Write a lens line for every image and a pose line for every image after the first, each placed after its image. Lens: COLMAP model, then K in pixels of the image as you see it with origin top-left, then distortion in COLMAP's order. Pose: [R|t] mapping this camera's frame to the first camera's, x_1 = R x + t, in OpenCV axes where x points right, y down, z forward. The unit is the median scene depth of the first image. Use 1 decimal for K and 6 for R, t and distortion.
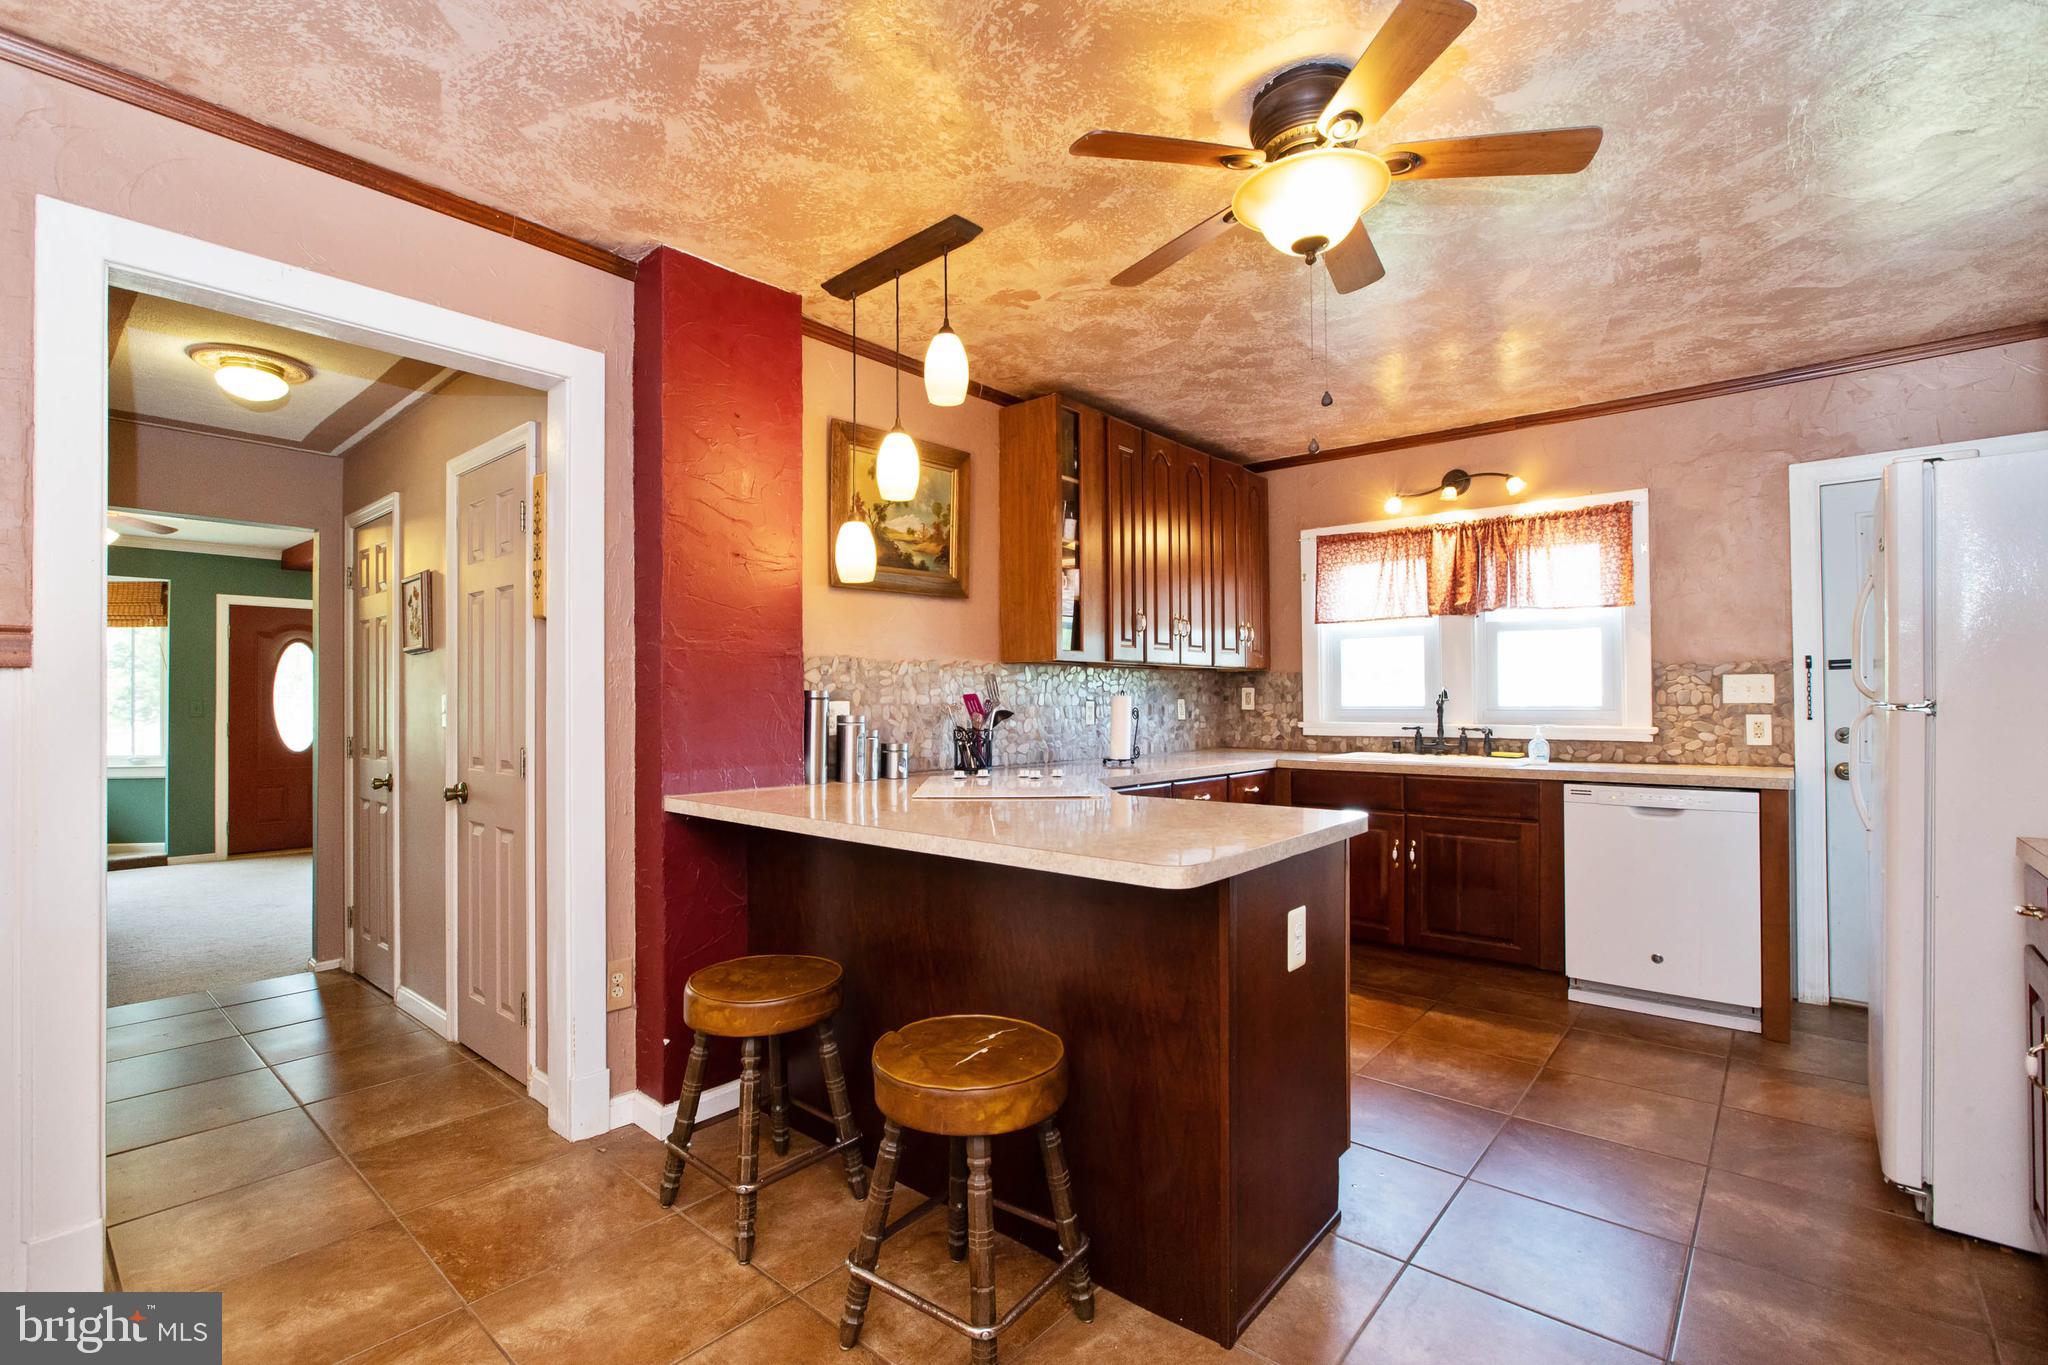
lens RADIAL K [[918.1, 0, 1004.5], [0, 918.1, 684.1], [0, 0, 1]] dist [-0.018485, 0.007145]
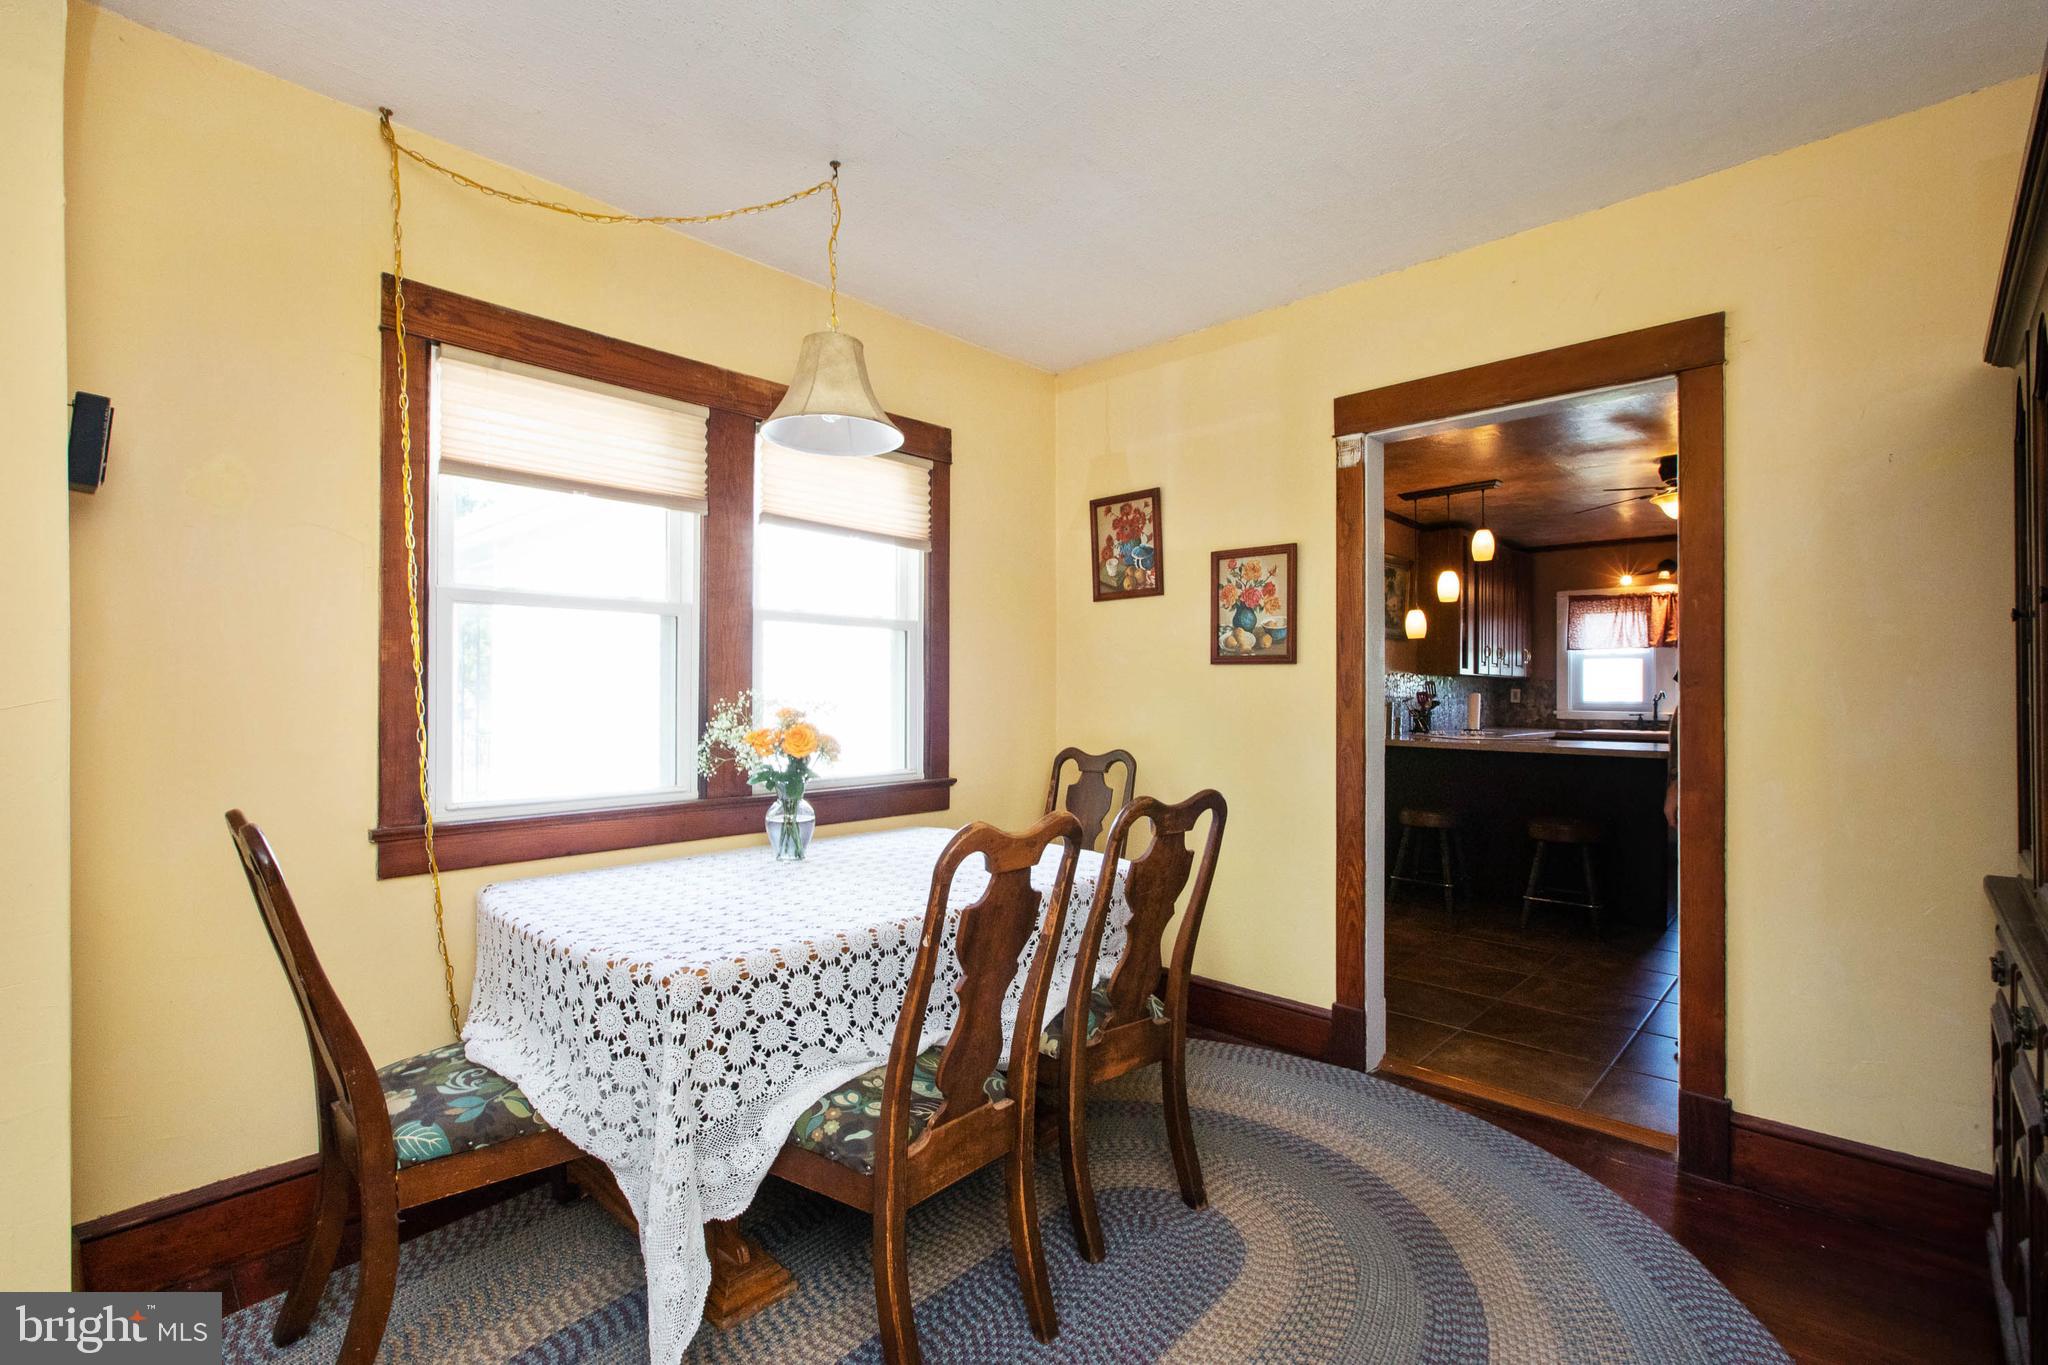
lens RADIAL K [[918.1, 0, 1009.6], [0, 918.1, 692.0], [0, 0, 1]] dist [-0.018485, 0.007145]
pose [[0.998769, 0.012062, -0.048116, -0.695168], [-0.011328, 0.999816, 0.015503, -0.007133], [0.048294, -0.014939, 0.998721, -0.804420]]
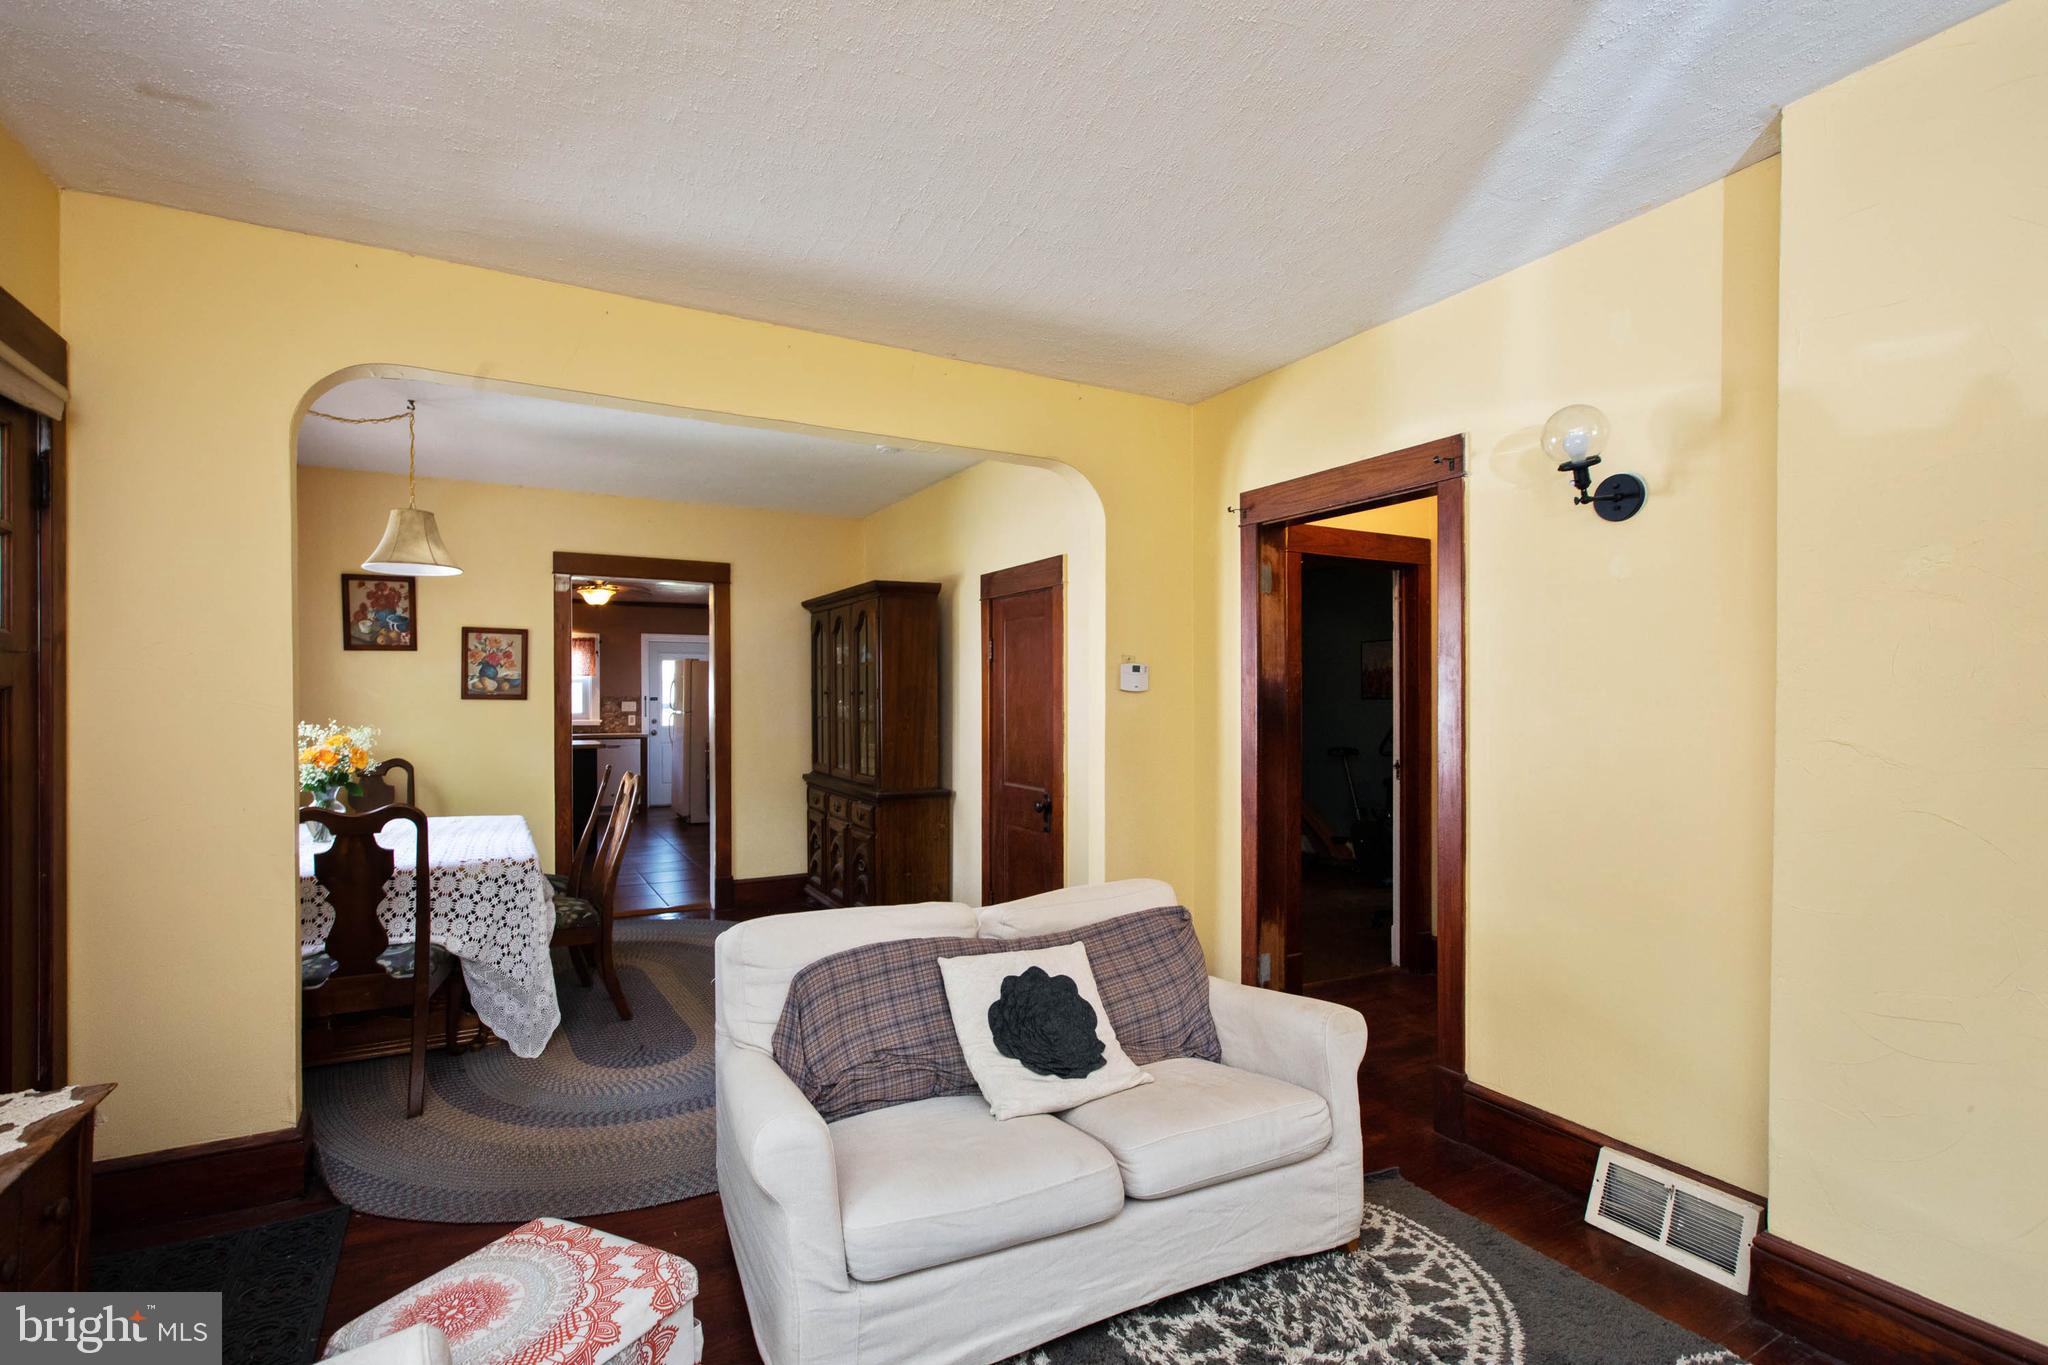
lens RADIAL K [[918.1, 0, 974.5], [0, 918.1, 707.7], [0, 0, 1]] dist [-0.018485, 0.007145]
pose [[0.376911, -0.001315, 0.926248, -1.440870], [-0.015625, 0.999848, 0.007778, -0.029588], [-0.926117, -0.017405, 0.376834, -1.106451]]
